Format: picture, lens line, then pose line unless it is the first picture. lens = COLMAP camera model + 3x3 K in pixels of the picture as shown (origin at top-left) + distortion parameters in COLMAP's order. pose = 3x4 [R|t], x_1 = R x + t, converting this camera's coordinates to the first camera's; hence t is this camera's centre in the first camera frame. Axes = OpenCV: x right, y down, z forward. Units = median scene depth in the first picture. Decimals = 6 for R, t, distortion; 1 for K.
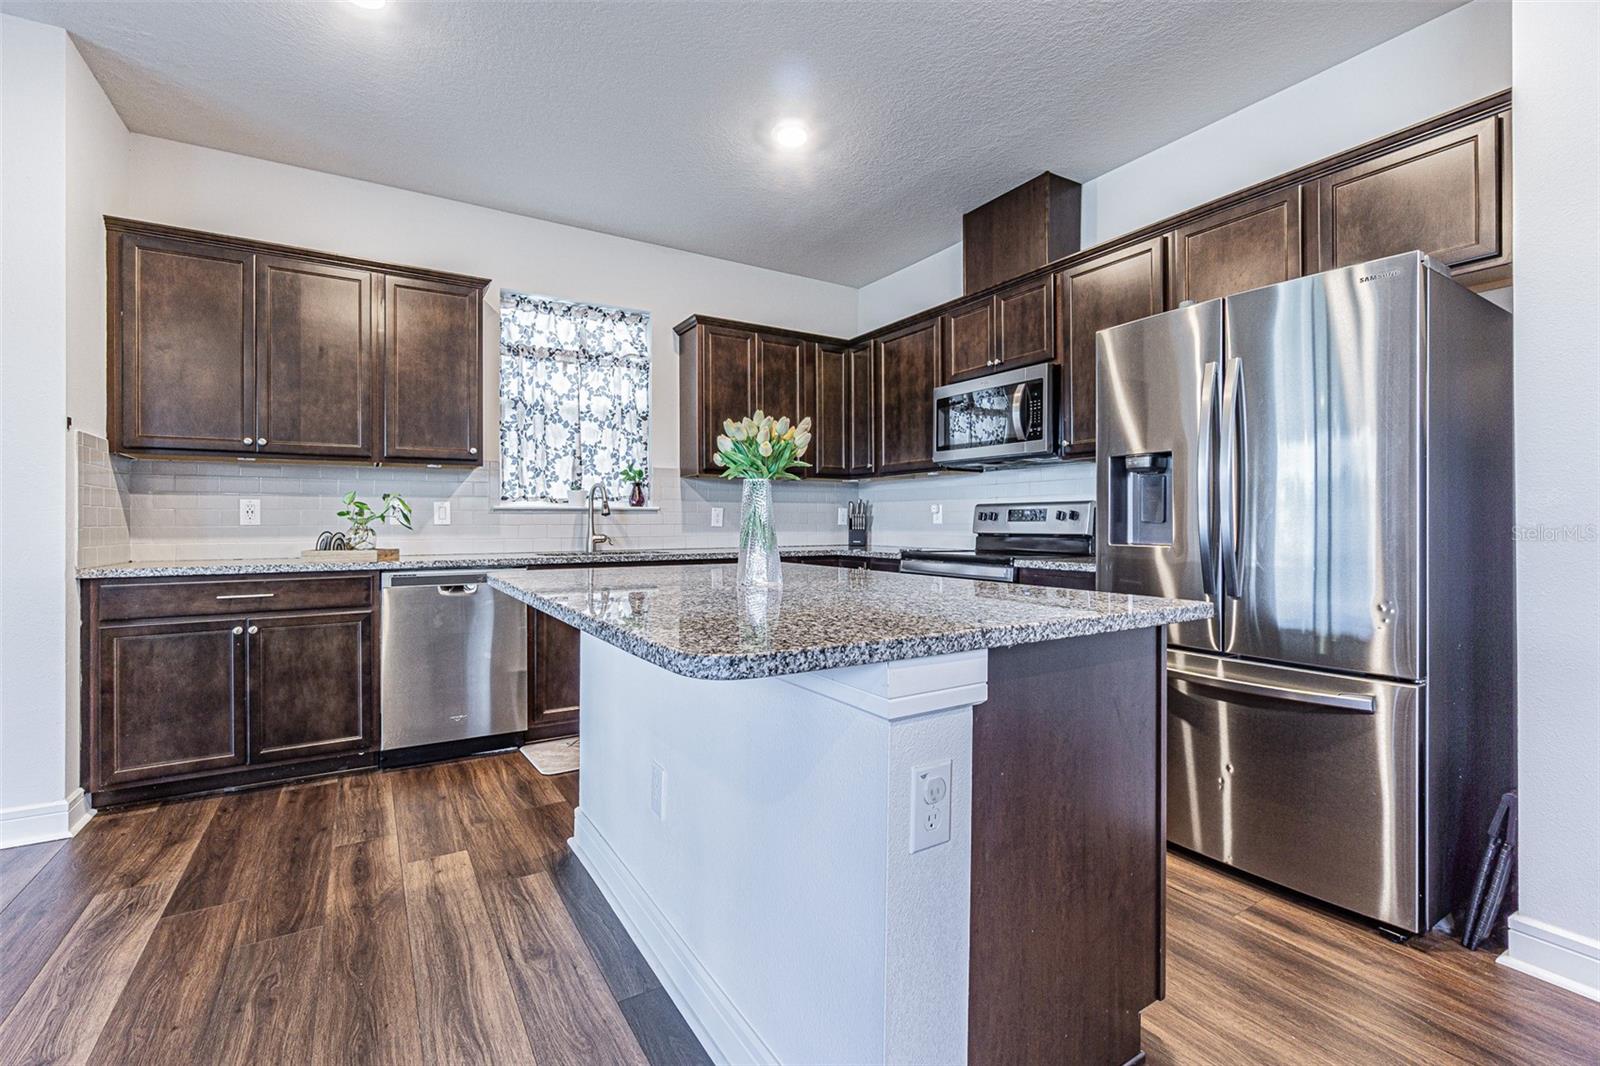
lens RADIAL K [[698.1, 0, 793.8], [0, 698.1, 518.4], [0, 0, 1]] dist [-0.007624, 0.001582]
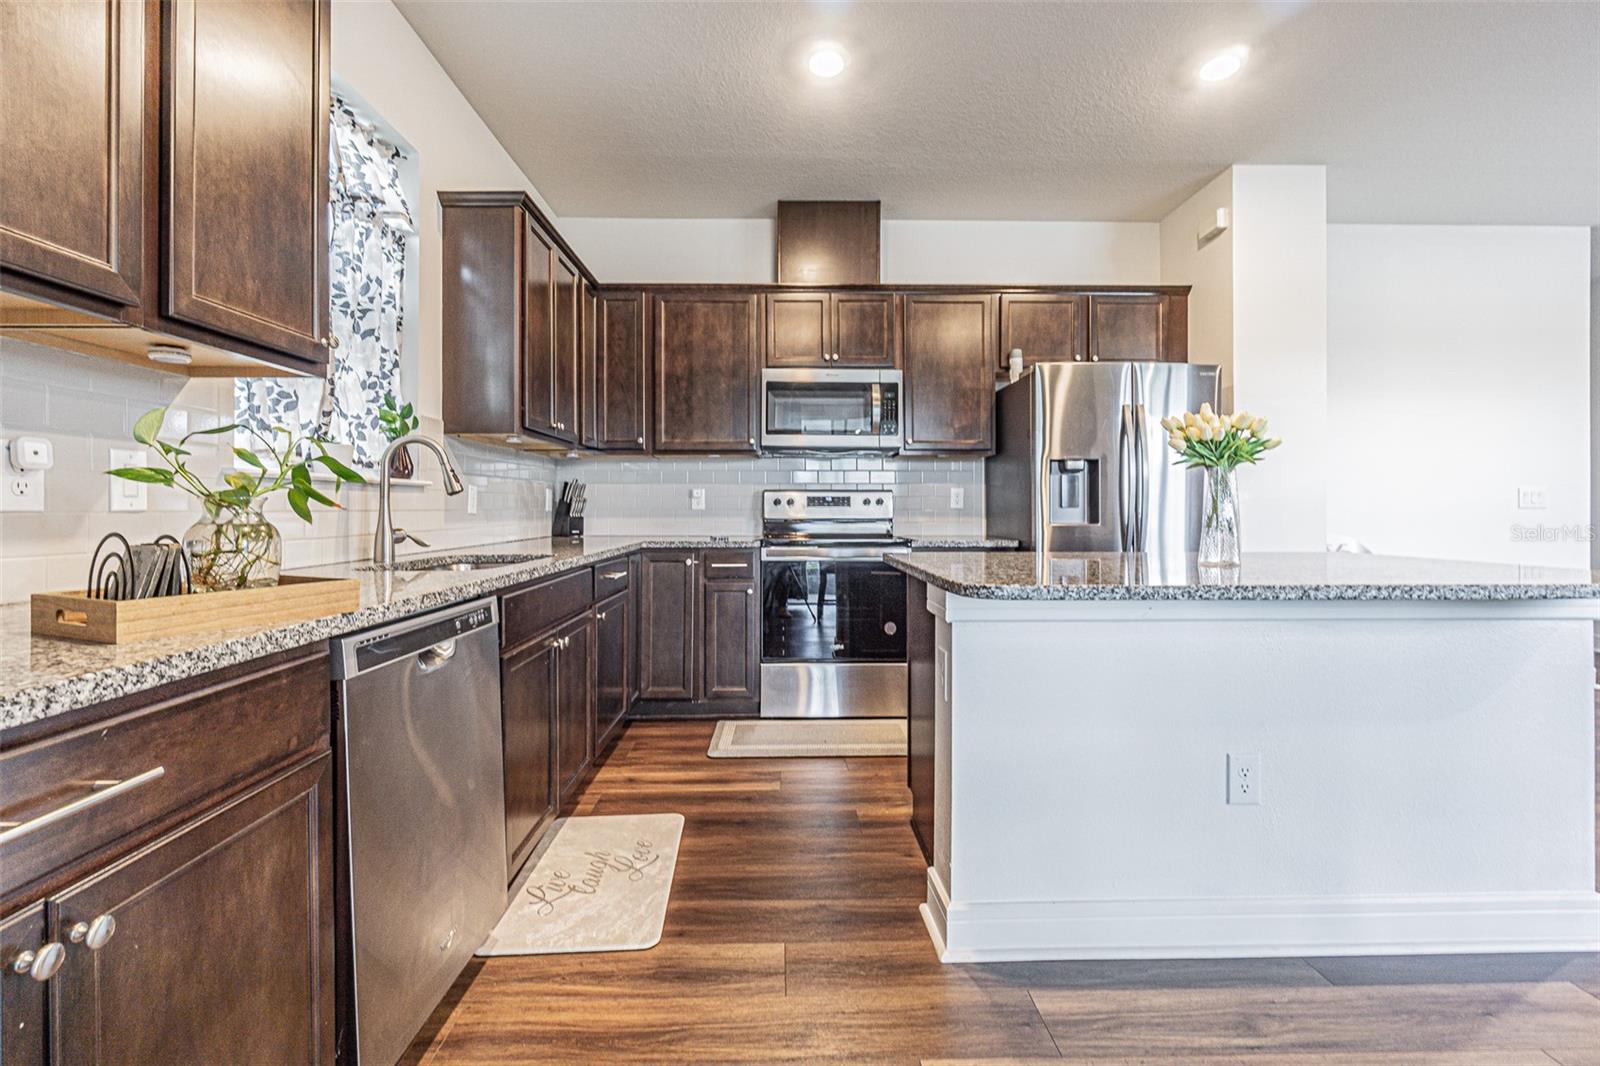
lens RADIAL K [[698.1, 0, 796.0], [0, 698.1, 505.9], [0, 0, 1]] dist [-0.007624, 0.001582]
pose [[0.512642, 0.003711, 0.858594, -0.599234], [-0.005213, 0.999986, -0.001210, 0.004418], [-0.858586, -0.003856, 0.512654, 0.459100]]
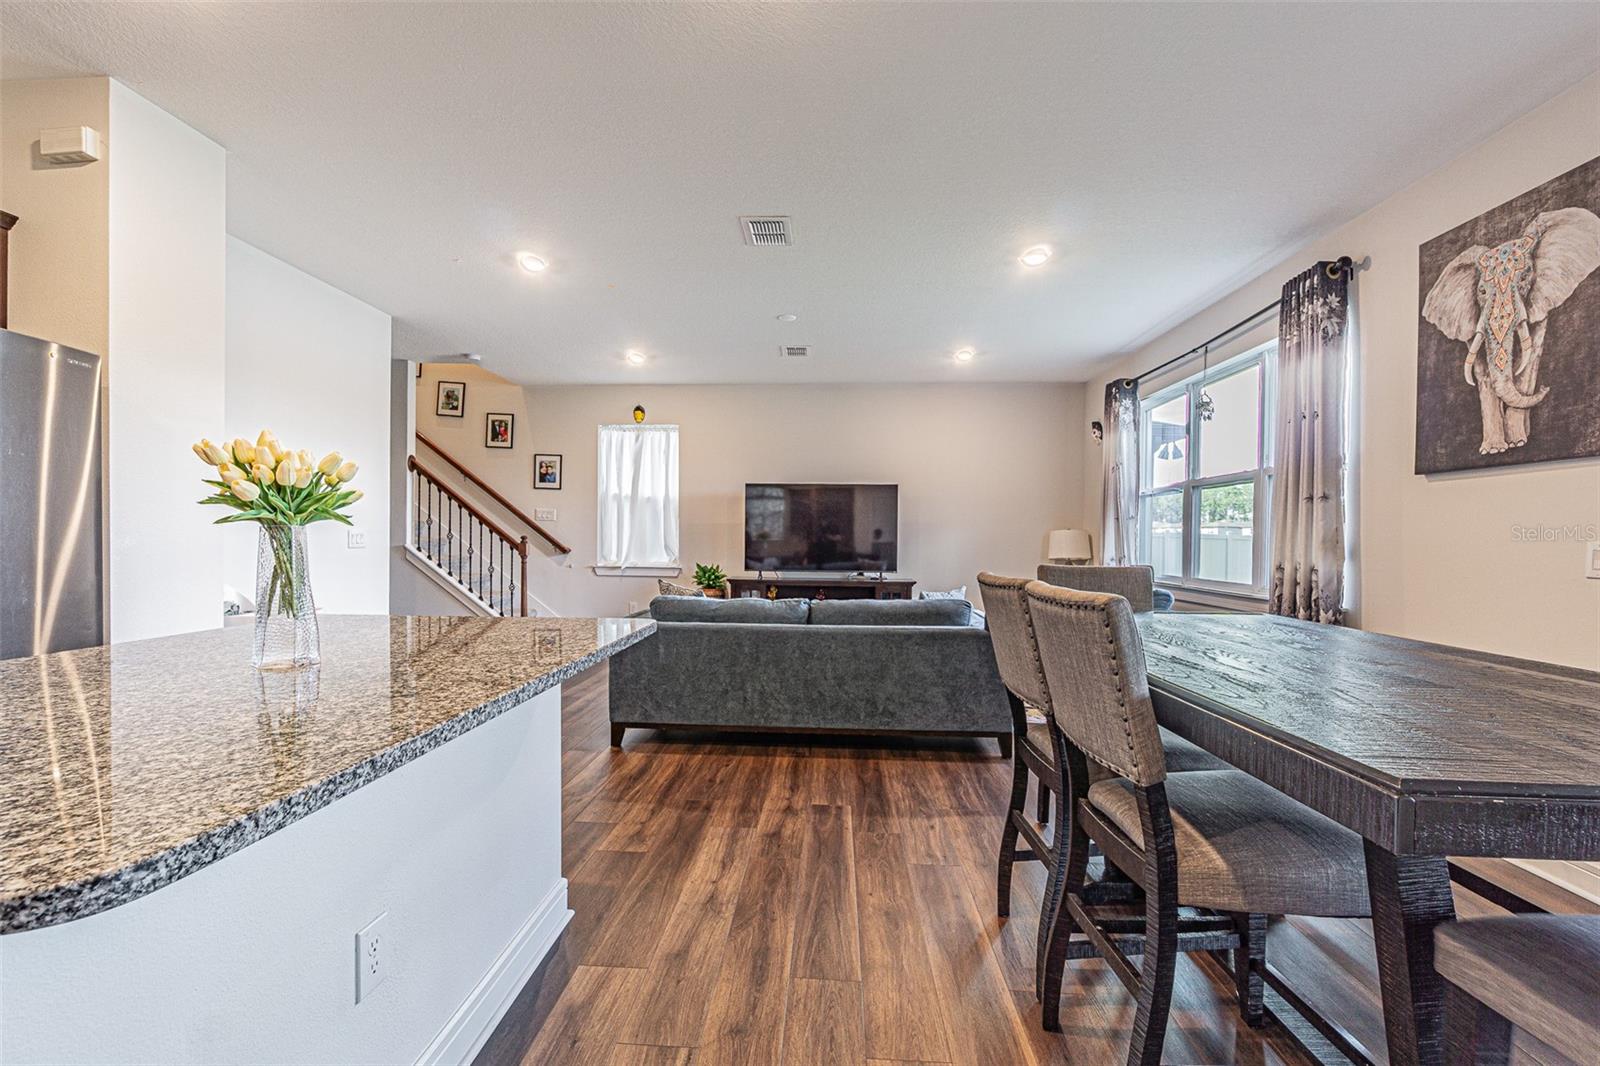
lens RADIAL K [[698.1, 0, 792.9], [0, 698.1, 535.3], [0, 0, 1]] dist [-0.007624, 0.001582]
pose [[-0.818681, -0.004284, 0.574233, -0.420499], [-0.010927, 0.999907, -0.008120, -0.020409], [-0.574145, -0.012923, -0.818652, 0.593982]]
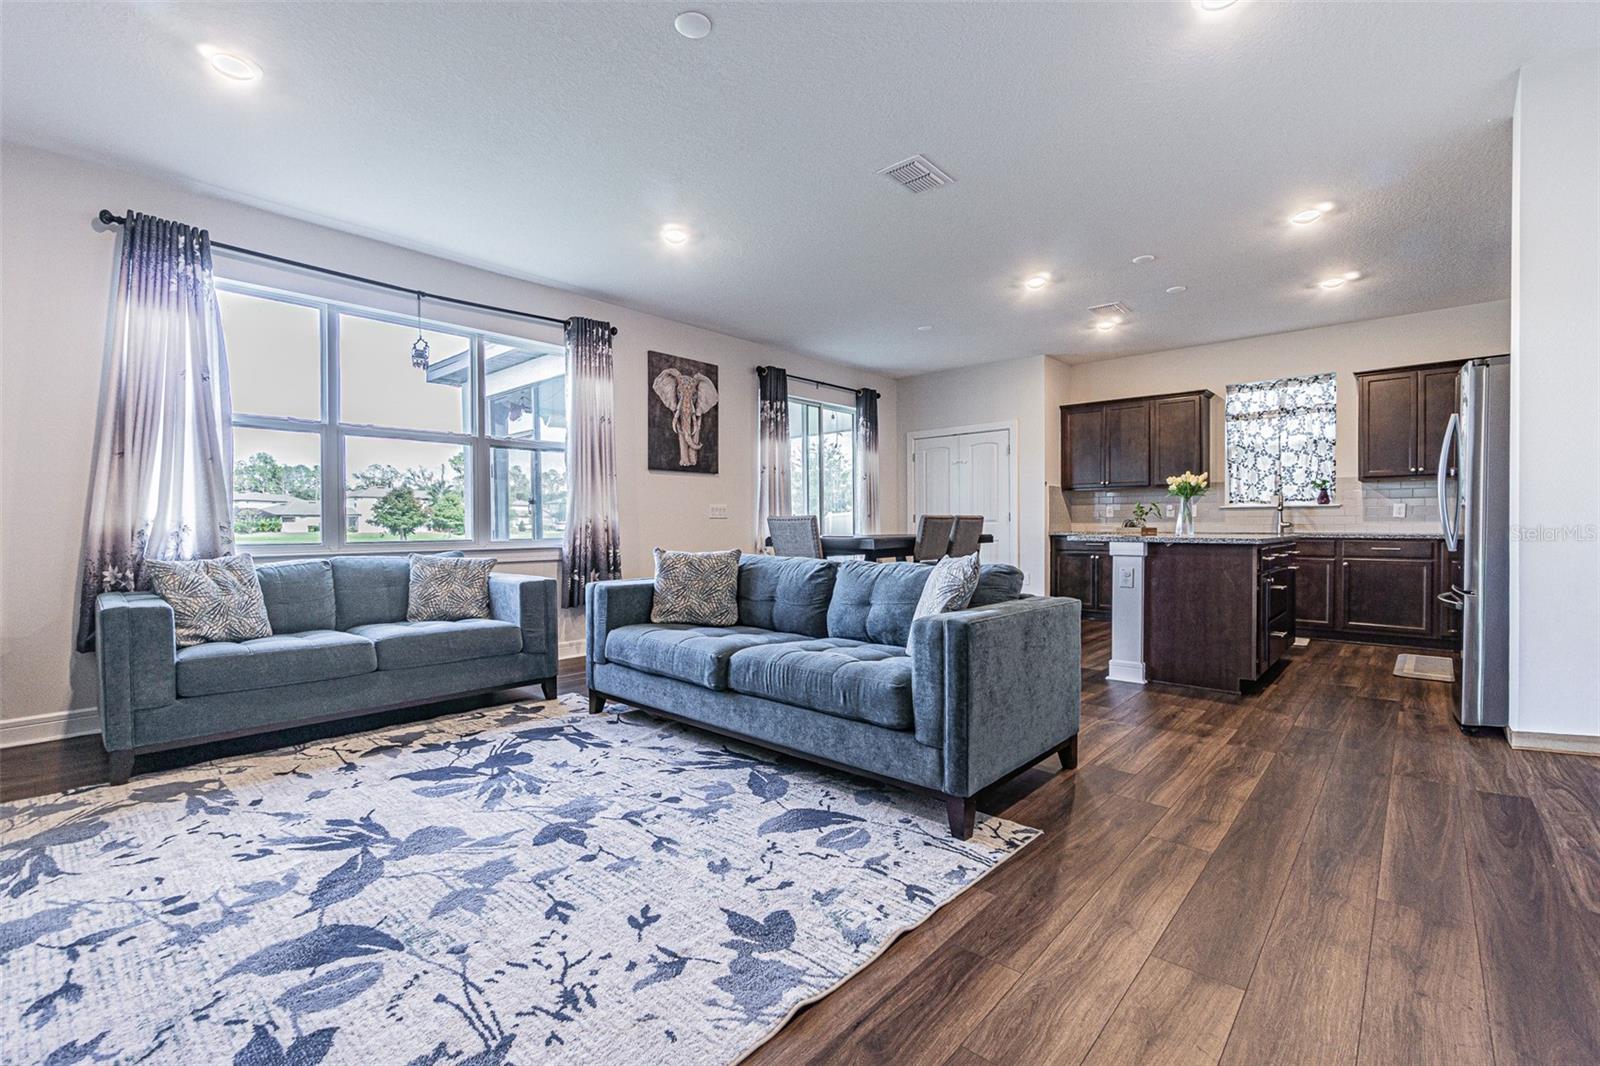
lens RADIAL K [[698.1, 0, 781.9], [0, 698.1, 532.7], [0, 0, 1]] dist [-0.007624, 0.001582]
pose [[0.264342, 0.014323, -0.964323, 0.994239], [0.007783, 0.999825, 0.016984, 0.011304], [0.964398, -0.011995, 0.264184, -0.576024]]
